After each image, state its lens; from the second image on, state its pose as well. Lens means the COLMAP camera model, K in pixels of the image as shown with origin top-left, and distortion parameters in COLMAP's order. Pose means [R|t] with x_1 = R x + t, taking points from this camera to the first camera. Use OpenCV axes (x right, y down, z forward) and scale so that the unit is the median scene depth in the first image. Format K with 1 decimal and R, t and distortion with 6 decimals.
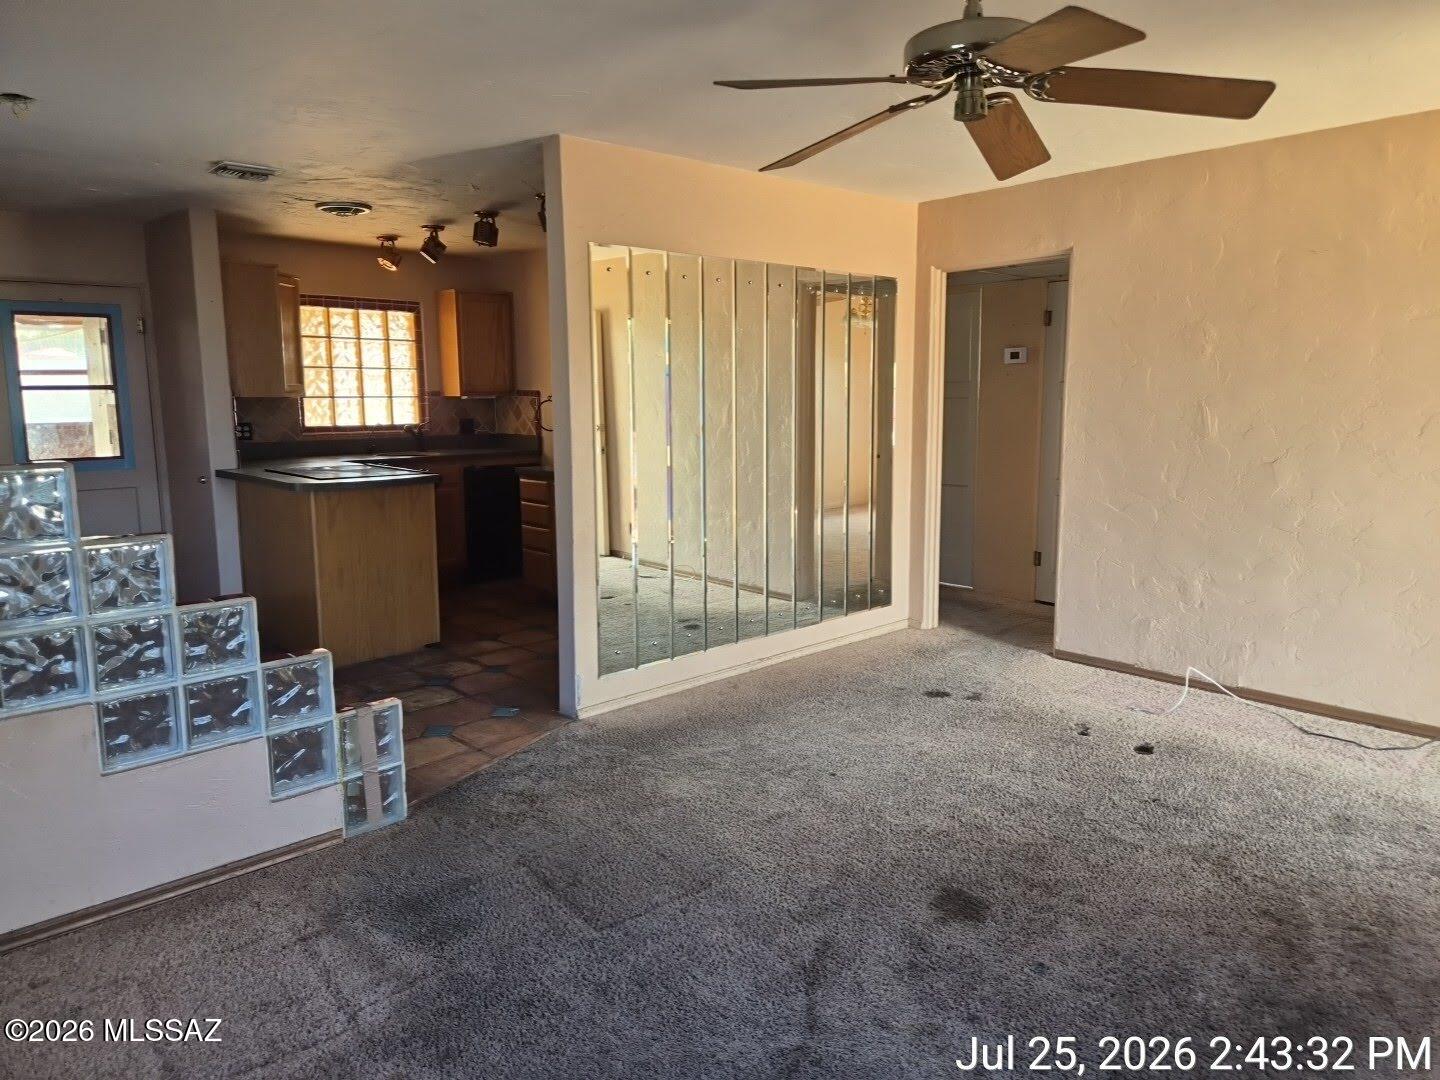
lens RADIAL K [[943.4, 0, 720.0], [0, 943.4, 540.0], [0, 0, 1]] dist [0.066477, -0.058180]
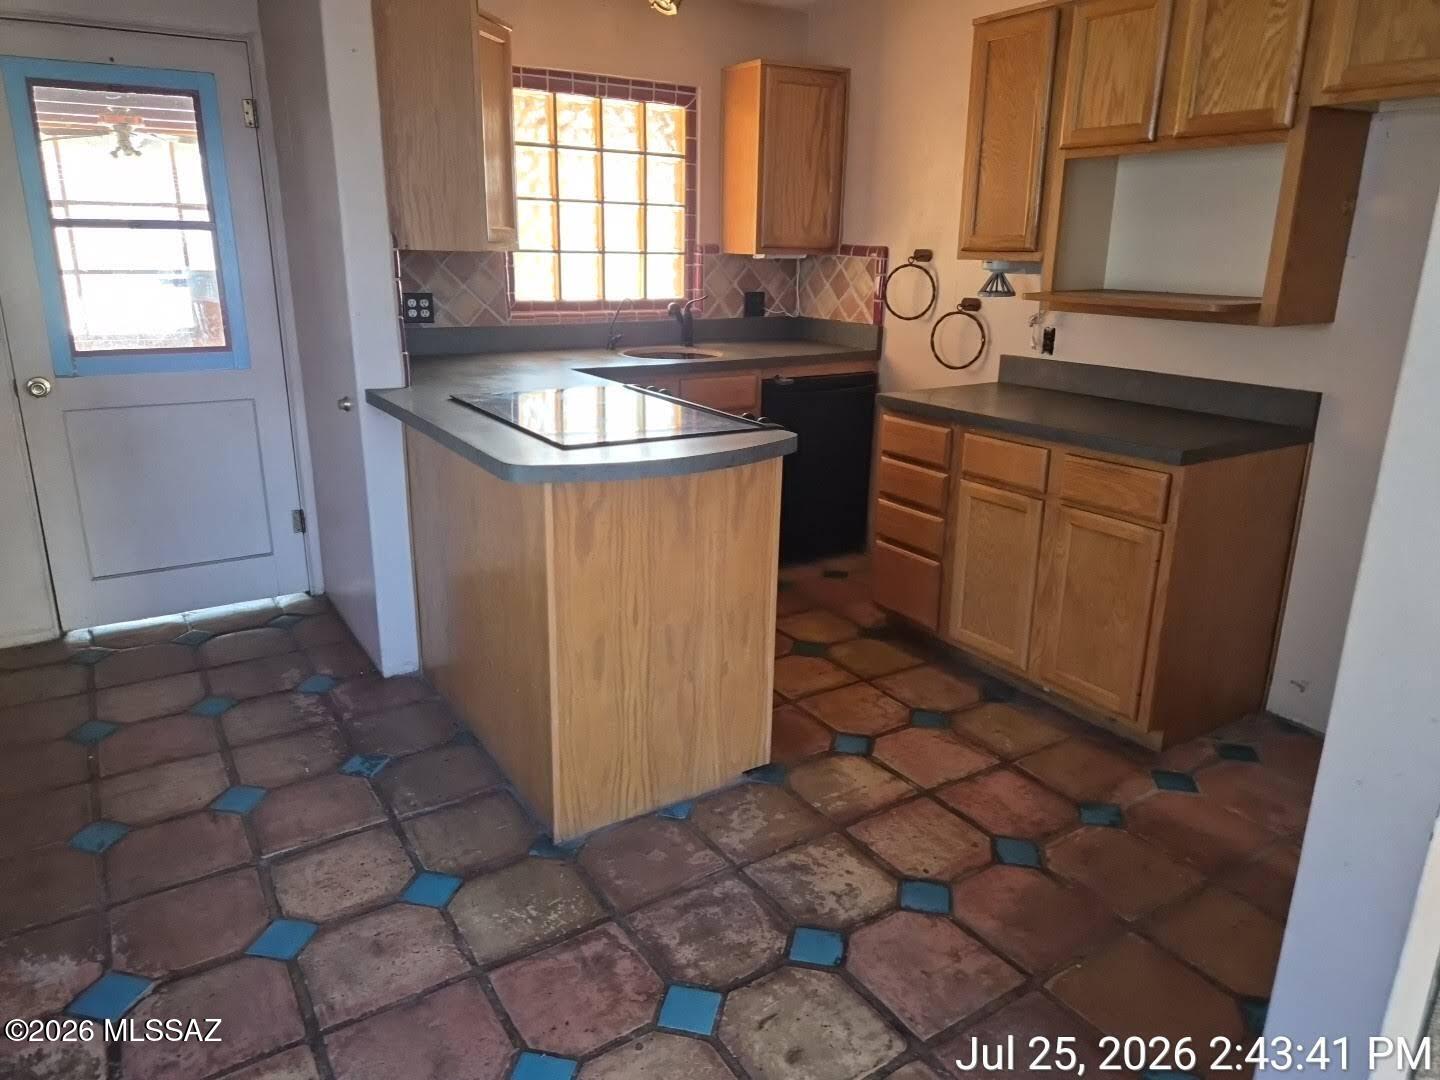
lens RADIAL K [[943.4, 0, 720.0], [0, 943.4, 540.0], [0, 0, 1]] dist [0.066477, -0.058180]
pose [[0.983096, 0.074927, -0.167057, -0.188628], [-0.050130, 0.987716, 0.148000, -0.062943], [0.176094, -0.137123, 0.974776, 0.401342]]
